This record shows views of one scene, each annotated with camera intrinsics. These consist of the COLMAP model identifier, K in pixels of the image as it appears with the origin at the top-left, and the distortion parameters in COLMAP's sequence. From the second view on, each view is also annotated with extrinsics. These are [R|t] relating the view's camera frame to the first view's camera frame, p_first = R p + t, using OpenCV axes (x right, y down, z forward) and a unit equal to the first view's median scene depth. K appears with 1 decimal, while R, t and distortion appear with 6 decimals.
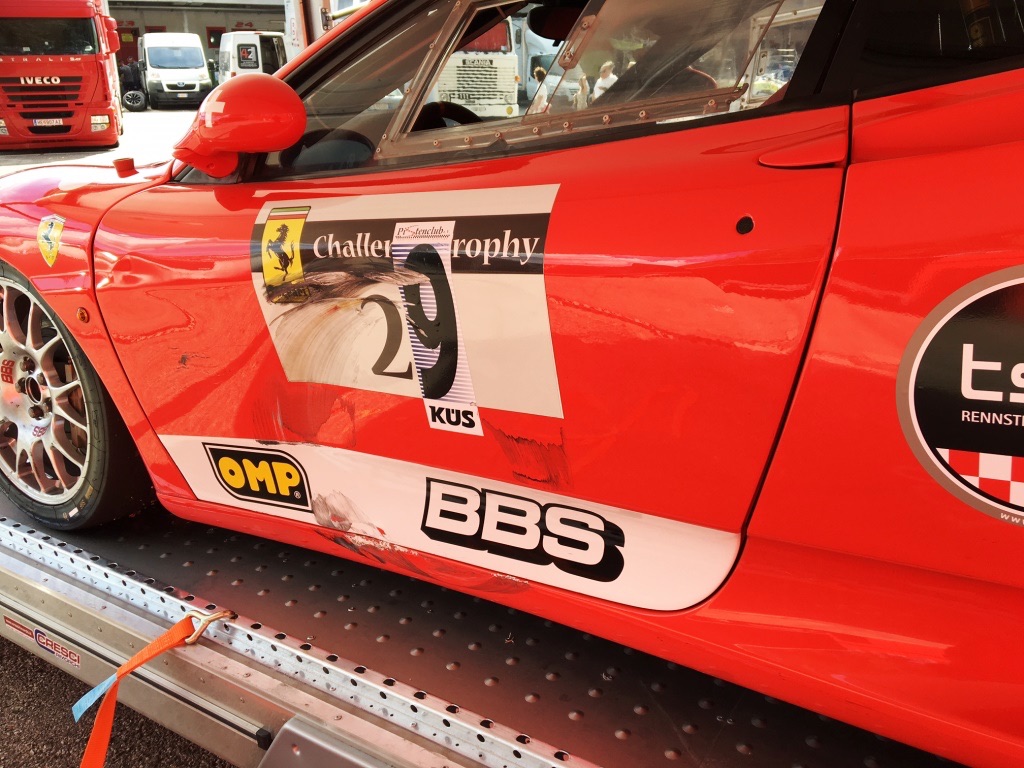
lens RADIAL K [[866.7, 0, 512.1], [0, 866.7, 385.6], [0, 0, 1]] dist [0.047919, -0.036945]
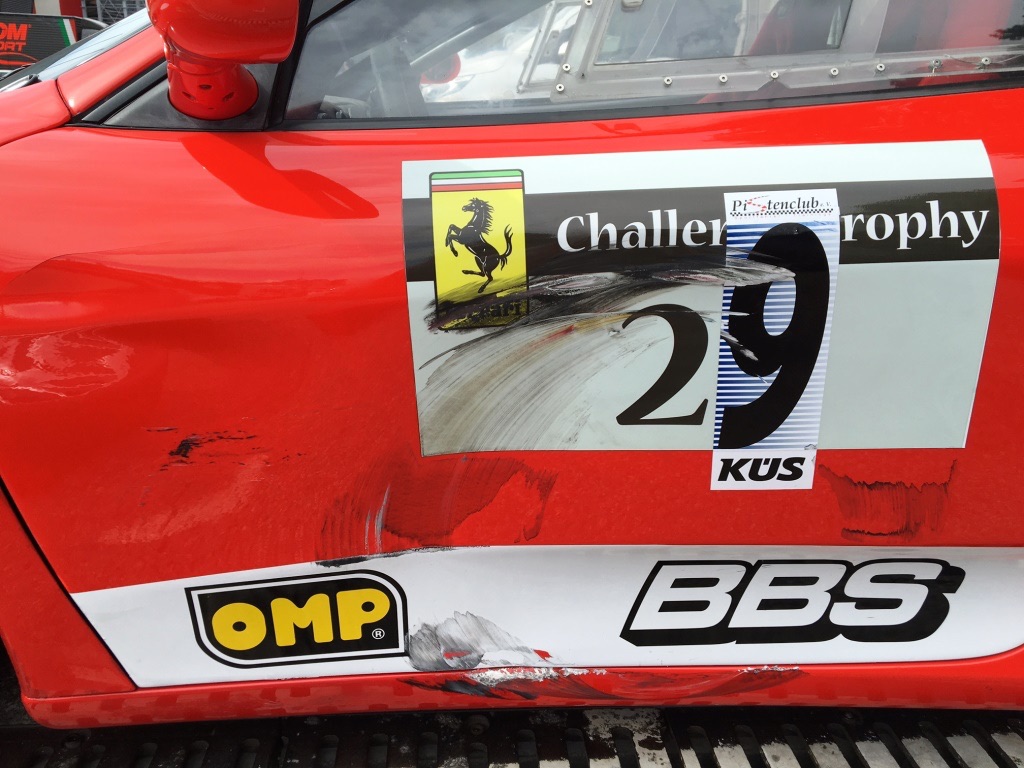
lens RADIAL K [[866.7, 0, 510.3], [0, 866.7, 380.6], [0, 0, 1]] dist [0.047919, -0.036945]
pose [[0.821843, -0.108026, 0.559379, -0.600321], [0.112586, 0.993291, 0.026411, -0.074498], [-0.558479, 0.041273, 0.828491, 0.500706]]
